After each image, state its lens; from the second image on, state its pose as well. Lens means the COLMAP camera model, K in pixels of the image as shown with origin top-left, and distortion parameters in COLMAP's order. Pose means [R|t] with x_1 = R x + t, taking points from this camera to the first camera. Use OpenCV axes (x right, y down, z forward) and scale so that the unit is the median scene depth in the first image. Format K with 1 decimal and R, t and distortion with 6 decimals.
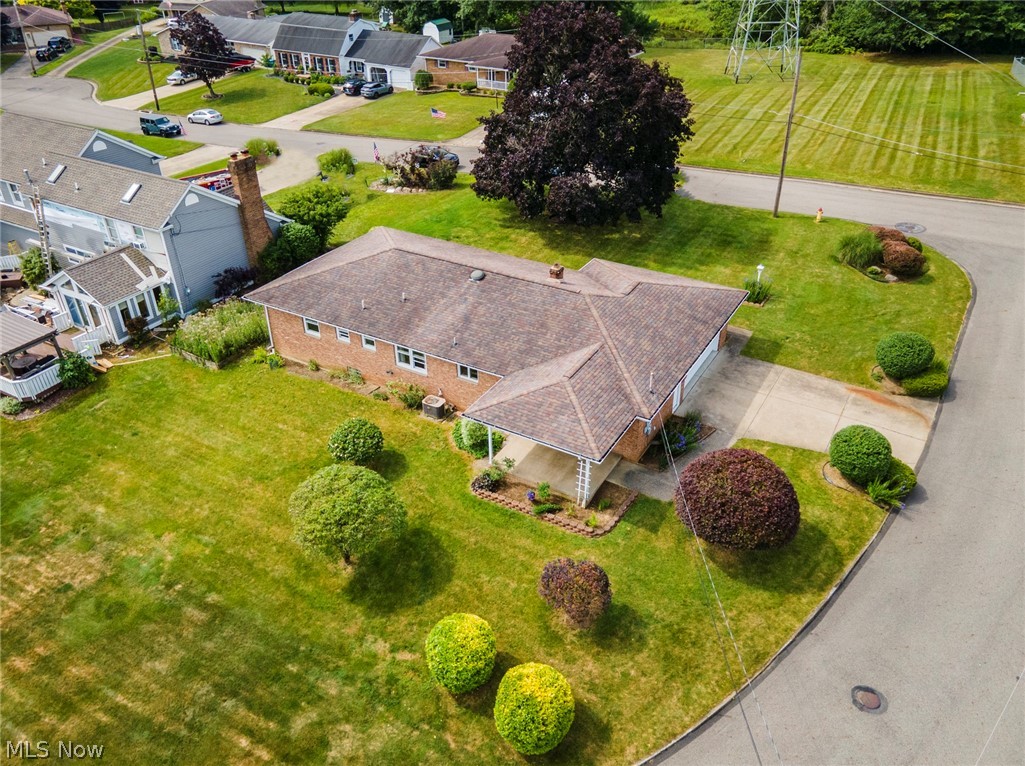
lens RADIAL K [[792.9, 0, 524.7], [0, 792.9, 375.7], [0, 0, 1]] dist [0.039465, 0.020313]
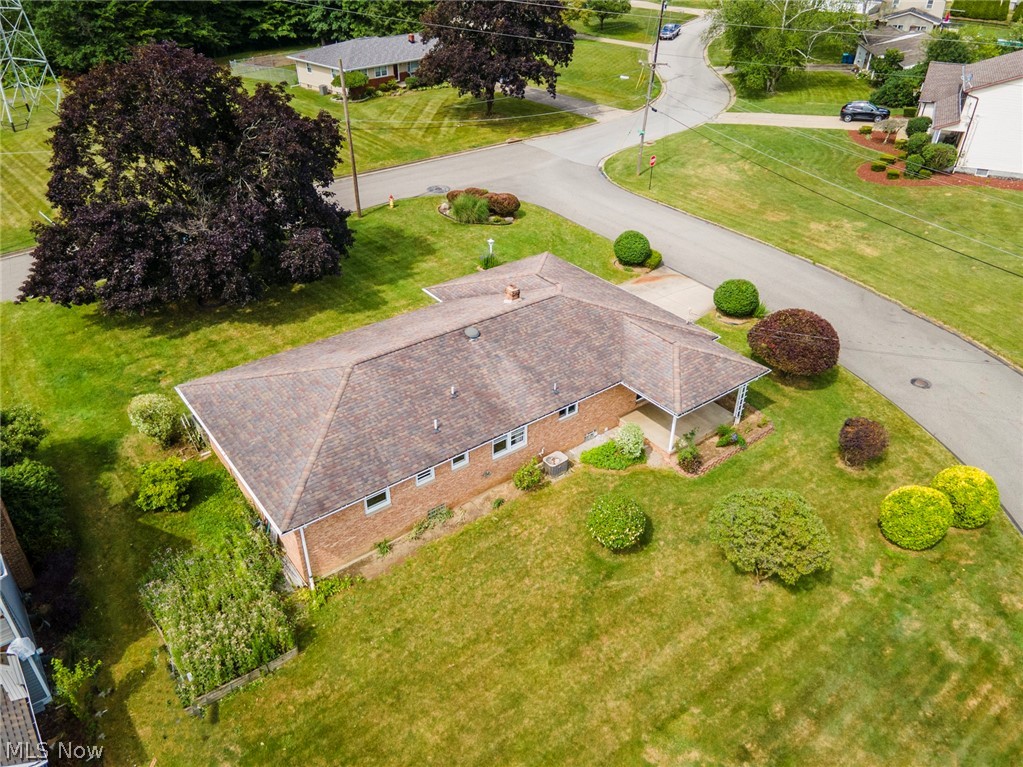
lens RADIAL K [[745.6, 0, 508.7], [0, 745.6, 374.7], [0, 0, 1]] dist [0.039018, 0.017609]
pose [[0.381312, -0.480873, 0.789533, -0.739567], [0.477605, 0.833724, 0.277125, -0.302731], [-0.791514, 0.271414, 0.547576, 0.511607]]
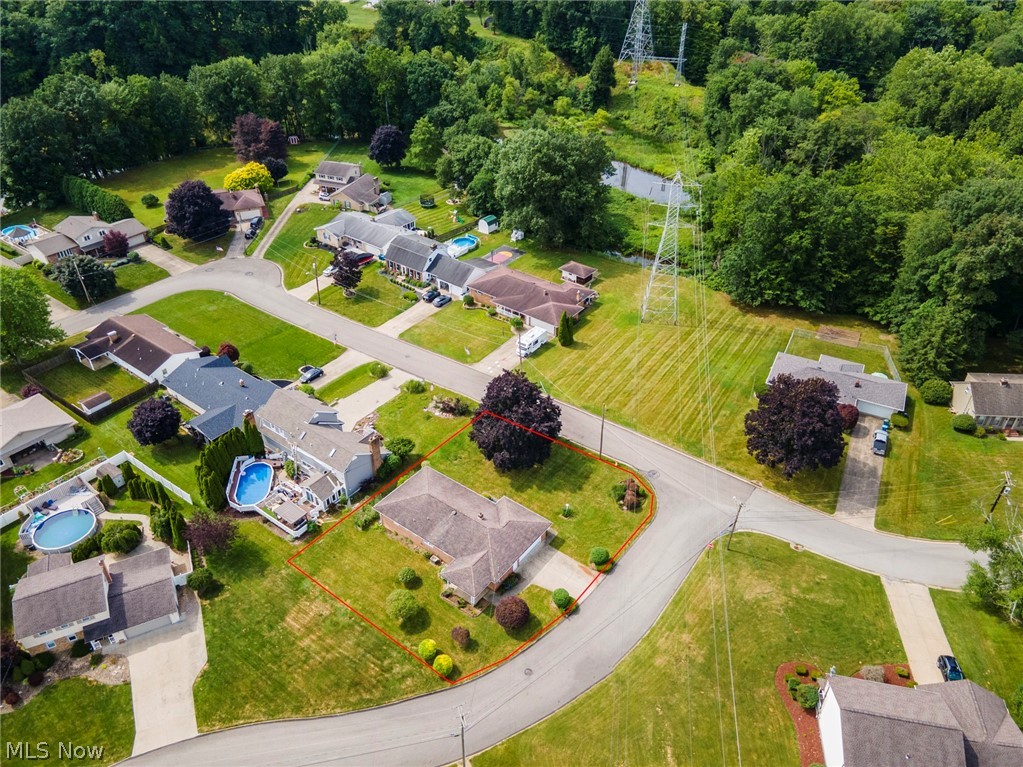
lens RADIAL K [[745.6, 0, 530.0], [0, 745.6, 383.0], [0, 0, 1]] dist [0.039018, 0.017609]
pose [[0.993851, 0.082686, -0.073637, 0.370432], [-0.078152, 0.994983, 0.062463, -0.777987], [0.078432, -0.056324, 0.995327, -1.620685]]
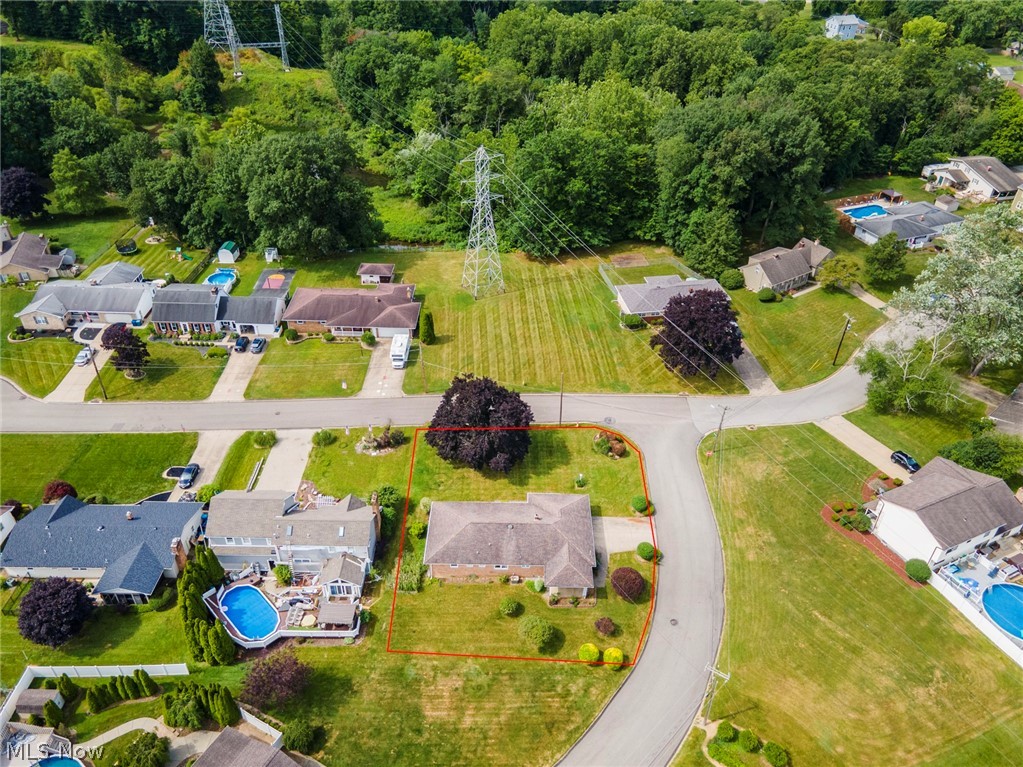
lens RADIAL K [[745.6, 0, 520.9], [0, 745.6, 381.5], [0, 0, 1]] dist [0.039018, 0.017609]
pose [[0.865886, -0.271136, 0.420389, -0.979237], [0.238443, 0.962466, 0.129630, -0.938741], [-0.439758, -0.012006, 0.898036, -1.335563]]
